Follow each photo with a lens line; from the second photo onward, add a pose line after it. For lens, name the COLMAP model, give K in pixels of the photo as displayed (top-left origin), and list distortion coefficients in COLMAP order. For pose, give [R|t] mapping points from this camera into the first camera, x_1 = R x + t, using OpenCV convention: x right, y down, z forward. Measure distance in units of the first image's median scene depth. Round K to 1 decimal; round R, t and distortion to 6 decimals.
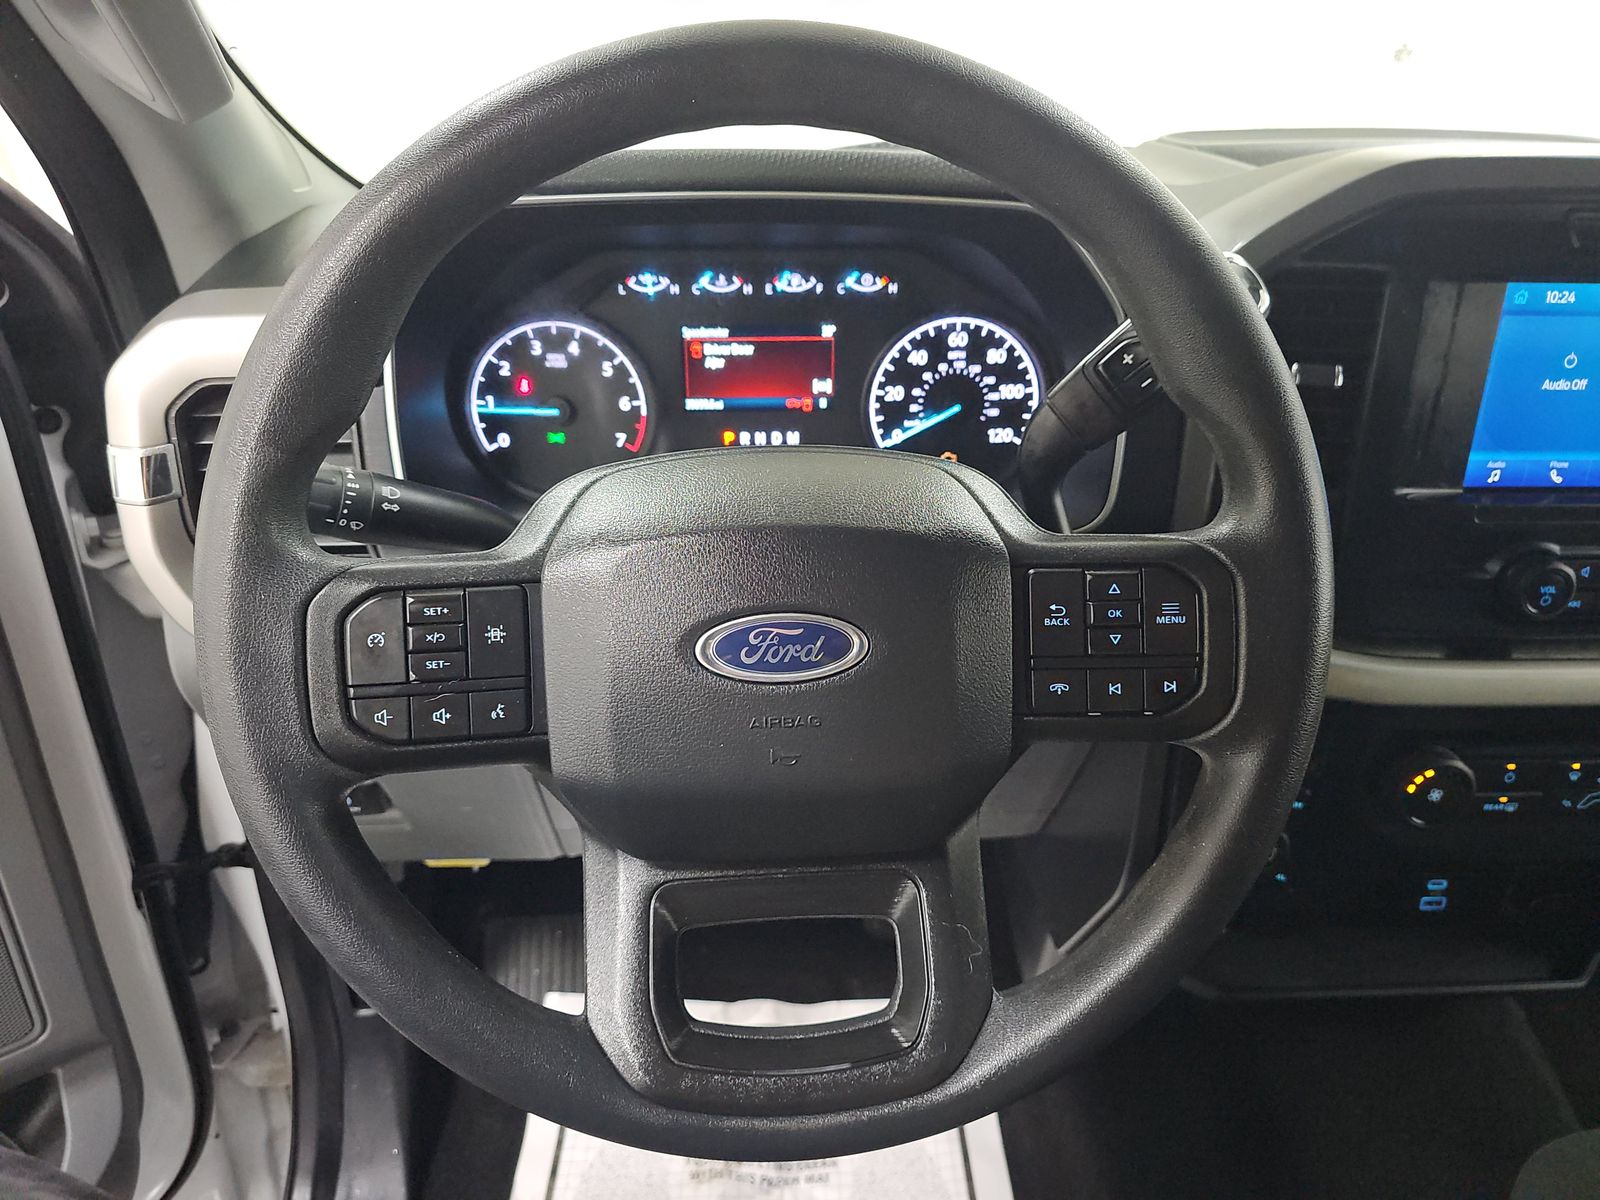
lens RADIAL K [[1053.5, 0, 790.8], [0, 1053.5, 598.7], [0, 0, 1]] dist [0.041251, -0.041845]
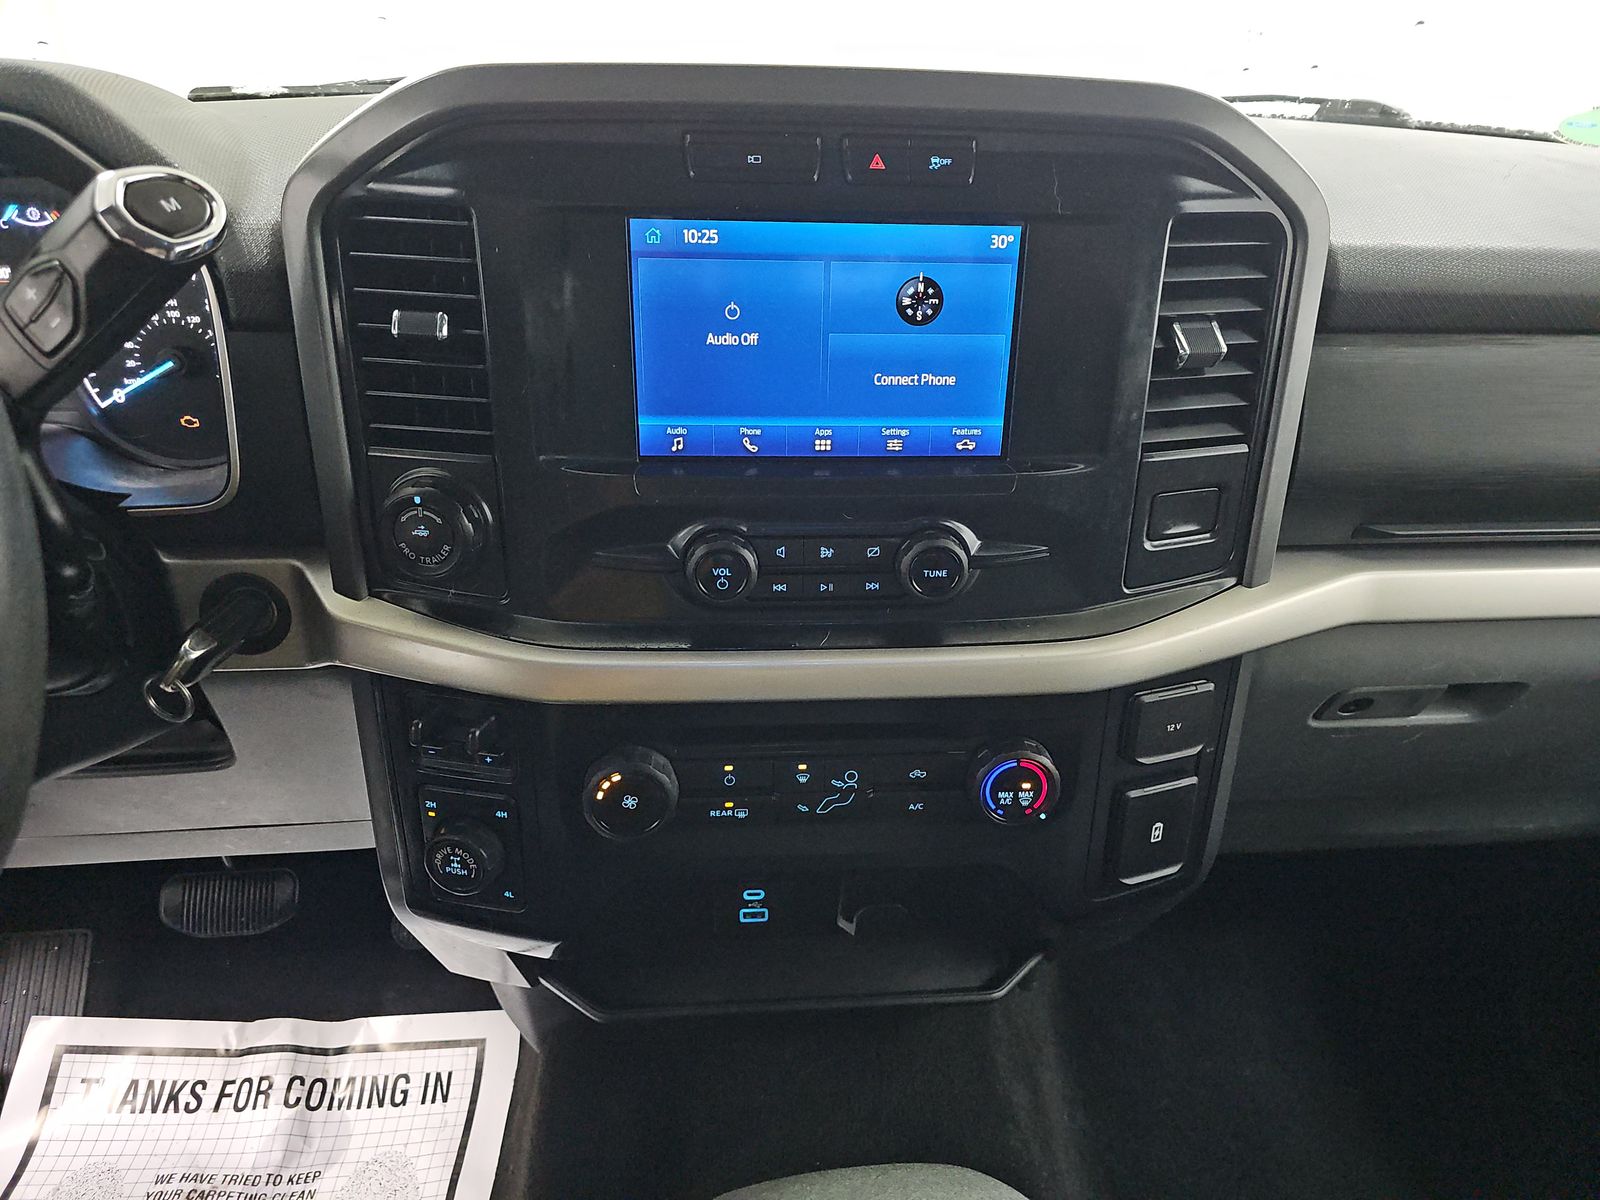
lens RADIAL K [[1053.5, 0, 808.3], [0, 1053.5, 612.6], [0, 0, 1]] dist [0.041251, -0.041845]
pose [[0.999705, -0.000958, 0.024262, 0.672936], [0.000259, 0.999585, 0.028800, 0.000033], [-0.024279, -0.028785, 0.999291, 0.103510]]
